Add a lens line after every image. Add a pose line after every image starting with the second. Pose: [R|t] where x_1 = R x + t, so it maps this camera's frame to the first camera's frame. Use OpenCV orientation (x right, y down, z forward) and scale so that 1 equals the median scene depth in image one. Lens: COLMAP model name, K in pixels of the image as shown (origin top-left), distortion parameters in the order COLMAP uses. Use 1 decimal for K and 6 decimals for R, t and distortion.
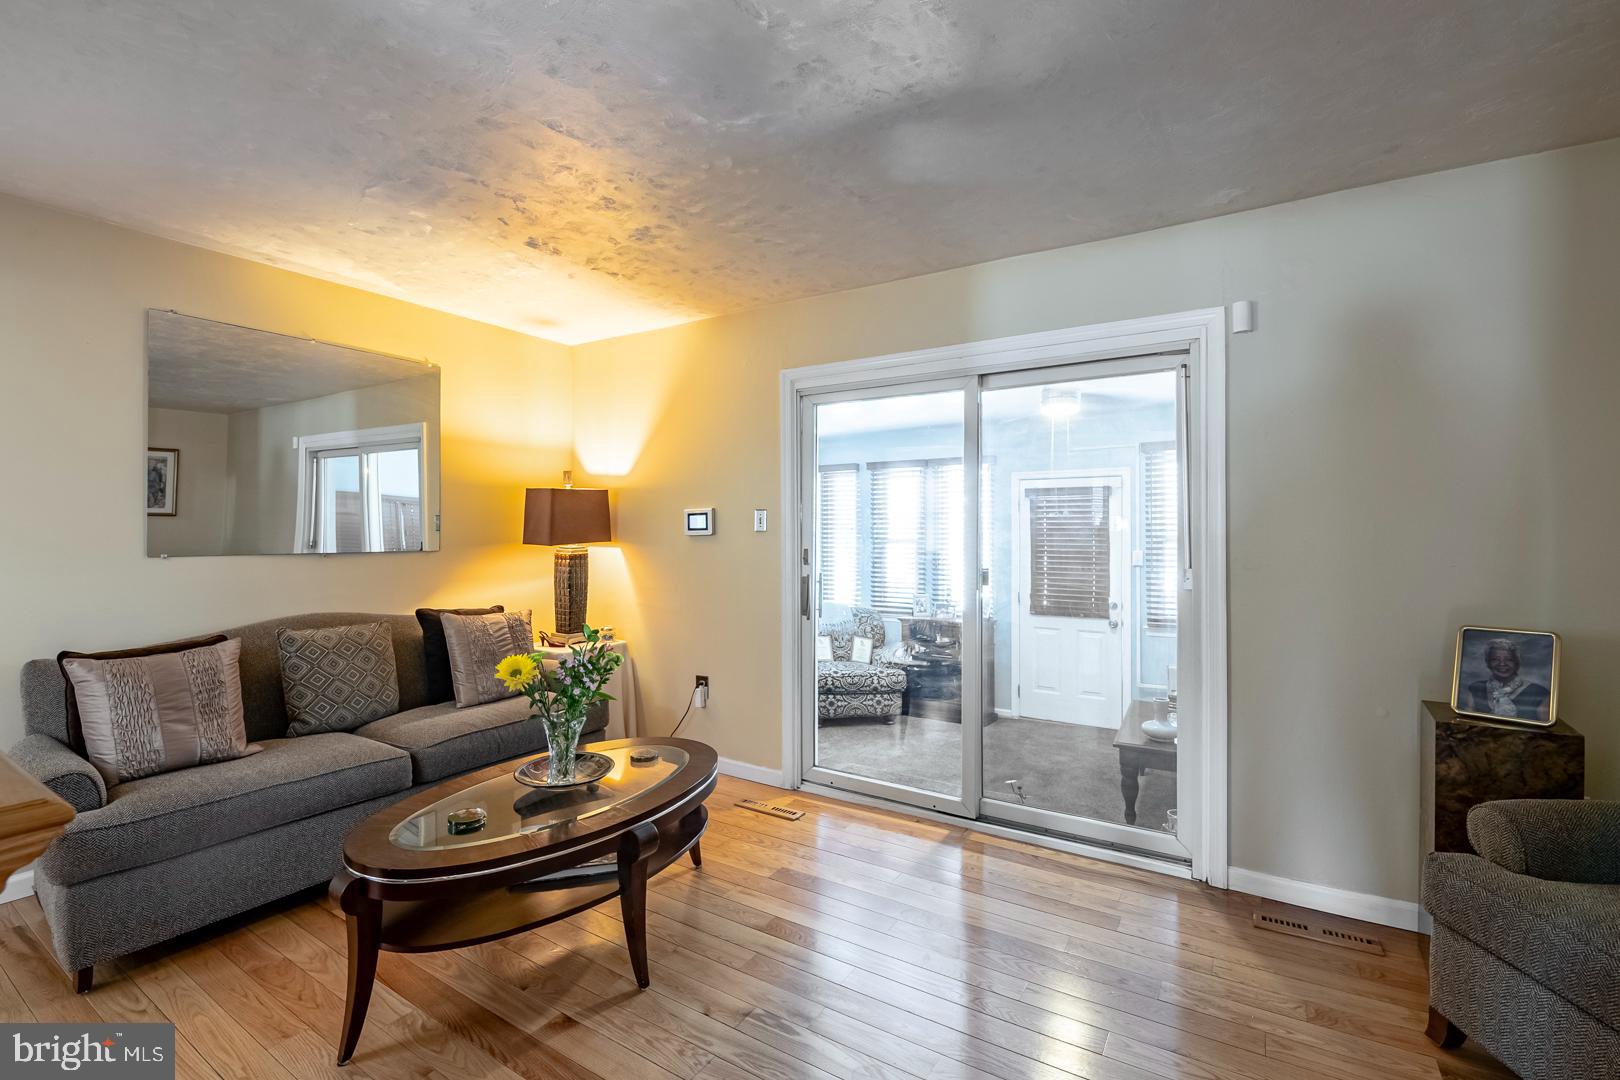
lens RADIAL K [[714.2, 0, 814.1], [0, 714.2, 532.8], [0, 0, 1]] dist [-0.005324, -0.006813]
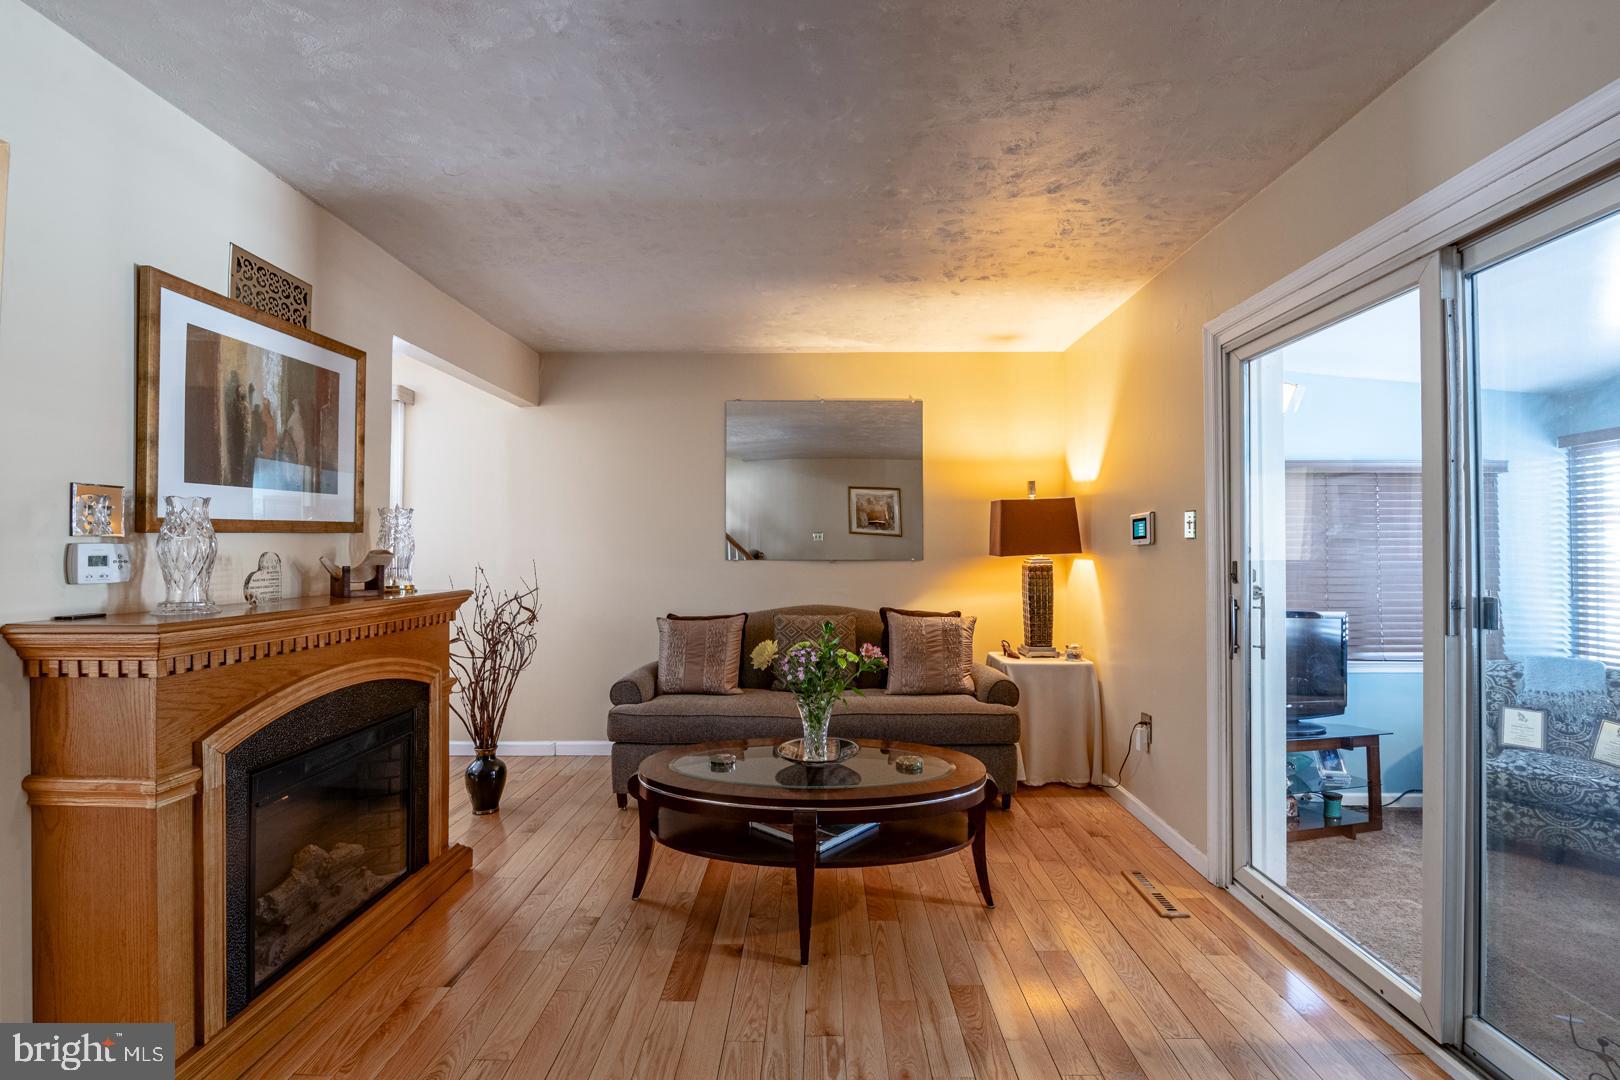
lens RADIAL K [[714.2, 0, 807.5], [0, 714.2, 545.9], [0, 0, 1]] dist [-0.005324, -0.006813]
pose [[0.518588, -0.007935, -0.854988, 0.372164], [-0.000104, 0.999956, -0.009344, 0.013276], [0.855024, 0.004934, 0.518564, 0.246113]]
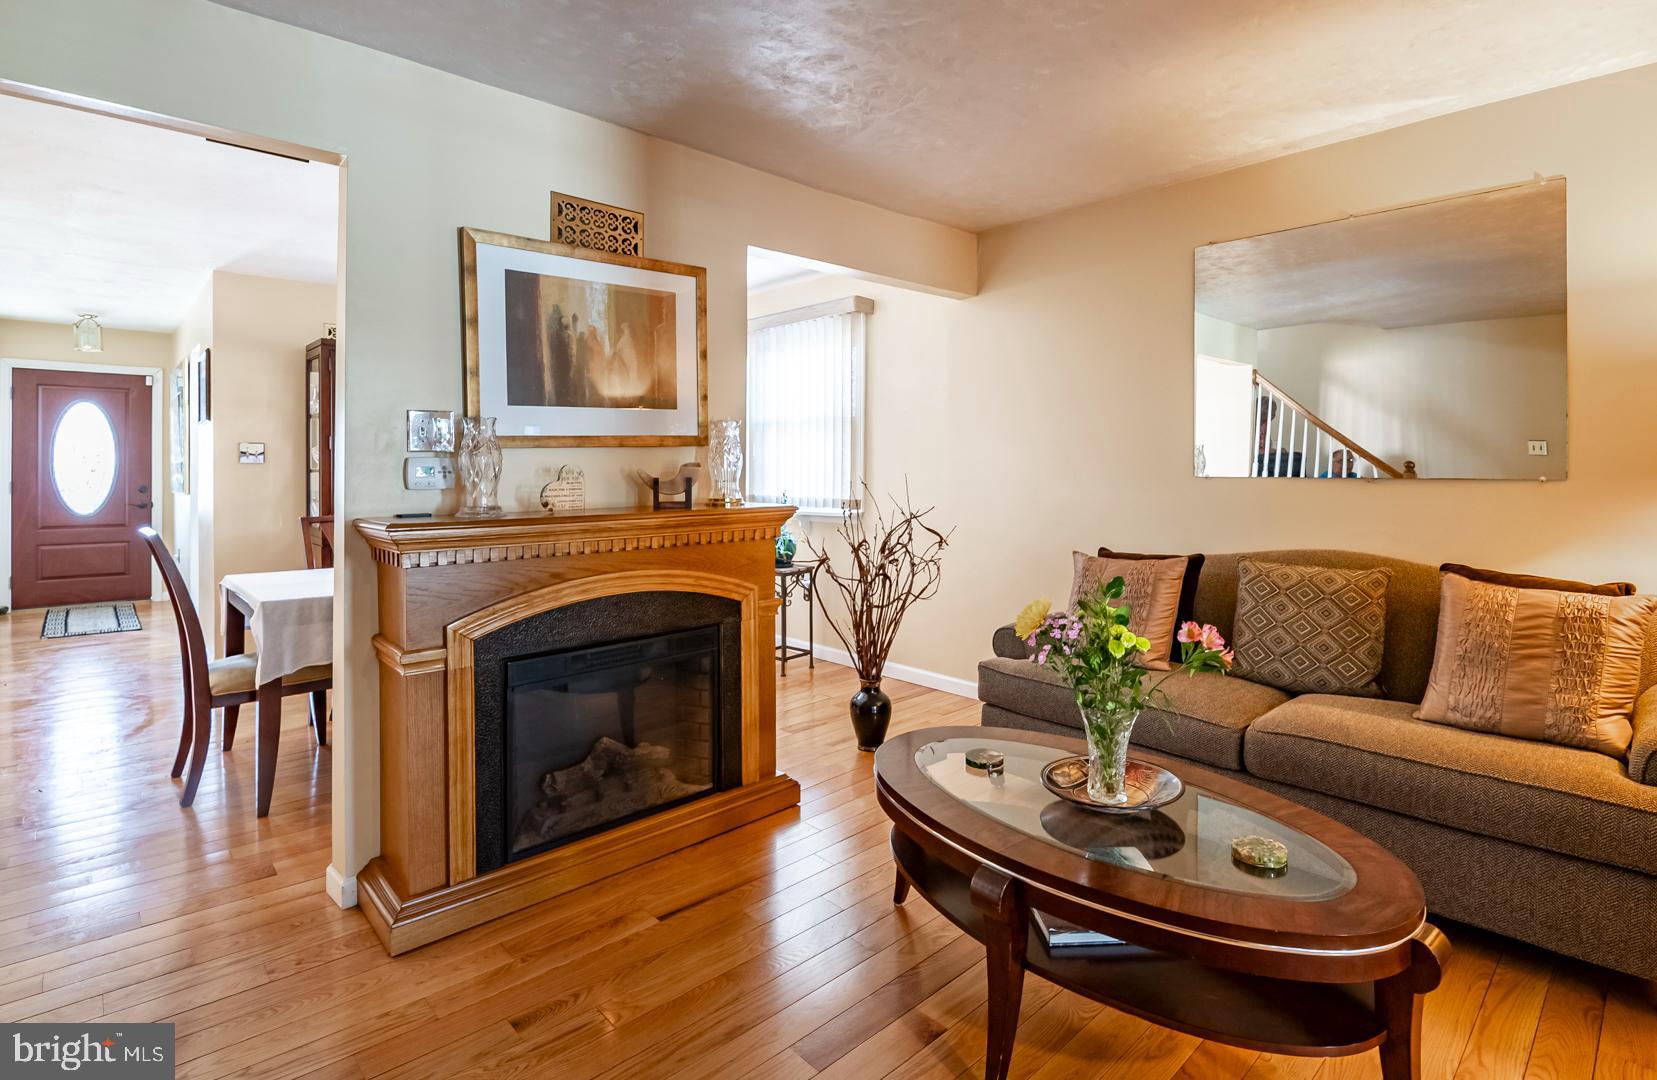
lens RADIAL K [[798.0, 0, 847.2], [0, 798.0, 473.9], [0, 0, 1]] dist [-0.010570, -0.001136]
pose [[-0.249470, 0.006992, -0.968357, 0.284614], [-0.000995, 0.999972, 0.007477, 0.015721], [0.968382, 0.002828, -0.249456, 0.581253]]
